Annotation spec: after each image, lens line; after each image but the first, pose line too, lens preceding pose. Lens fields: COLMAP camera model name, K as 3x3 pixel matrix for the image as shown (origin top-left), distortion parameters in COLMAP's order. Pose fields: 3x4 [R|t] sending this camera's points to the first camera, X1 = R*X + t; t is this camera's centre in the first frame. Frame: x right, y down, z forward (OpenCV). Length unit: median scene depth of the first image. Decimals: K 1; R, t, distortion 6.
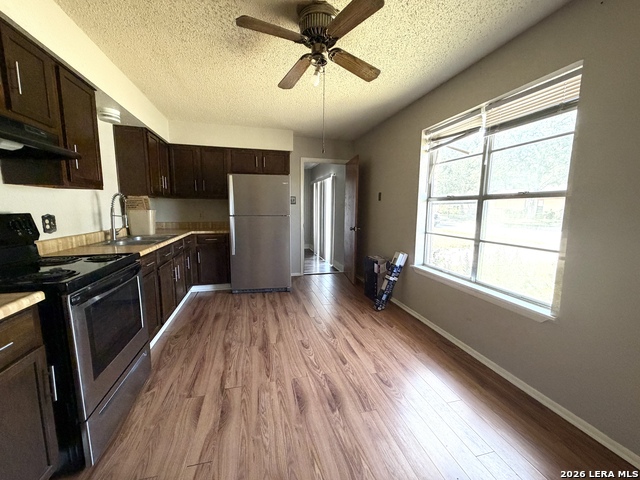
lens RADIAL K [[254.8, 0, 319.5], [0, 254.8, 239.8], [0, 0, 1]] dist [0.003874, 0.000068]
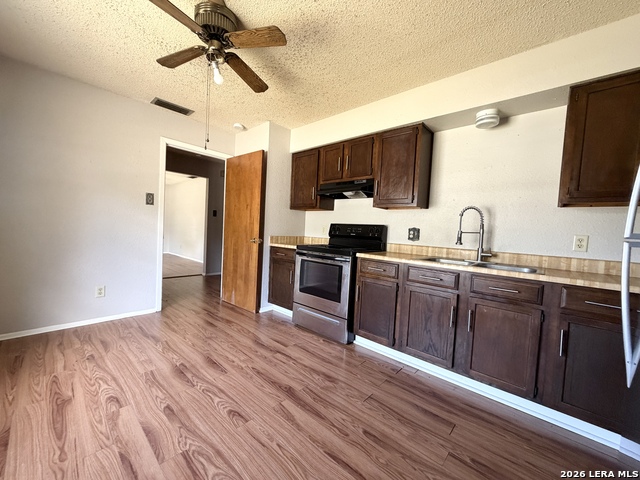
lens RADIAL K [[254.8, 0, 319.1], [0, 254.8, 240.3], [0, 0, 1]] dist [0.003874, 0.000068]
pose [[-0.835069, -0.026373, -0.549513, 0.160957], [-0.125302, 0.981715, 0.143300, -0.165810], [0.535686, 0.188520, -0.823105, 1.877427]]
